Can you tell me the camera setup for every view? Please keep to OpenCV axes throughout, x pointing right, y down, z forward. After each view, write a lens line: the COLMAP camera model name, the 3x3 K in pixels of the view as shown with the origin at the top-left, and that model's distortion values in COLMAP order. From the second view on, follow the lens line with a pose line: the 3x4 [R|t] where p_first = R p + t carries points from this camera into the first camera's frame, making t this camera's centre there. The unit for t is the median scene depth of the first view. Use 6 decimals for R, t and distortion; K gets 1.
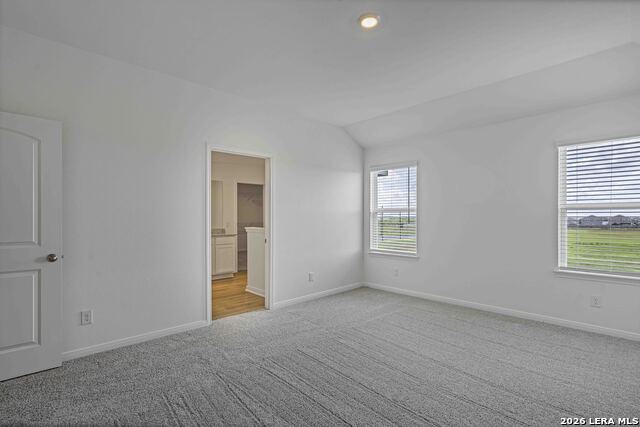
lens RADIAL K [[315.6, 0, 318.8], [0, 315.6, 213.4], [0, 0, 1]] dist [-0.003432, -0.000245]
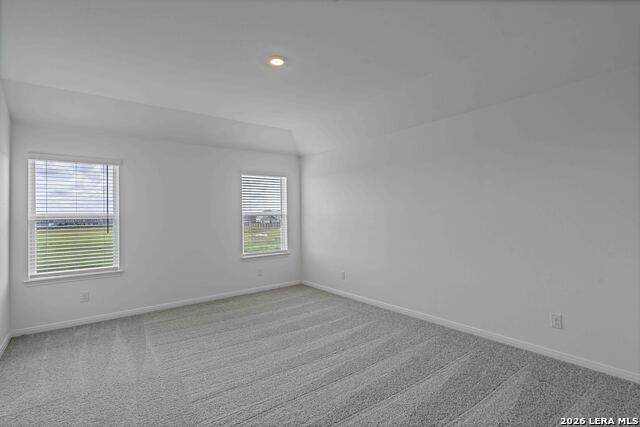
lens RADIAL K [[315.6, 0, 318.5], [0, 315.6, 213.1], [0, 0, 1]] dist [-0.003432, -0.000245]
pose [[0.063178, 0.005556, 0.997987, -0.512540], [0.009809, 0.999933, -0.006188, -0.009734], [-0.997954, 0.010180, 0.063119, 0.404541]]
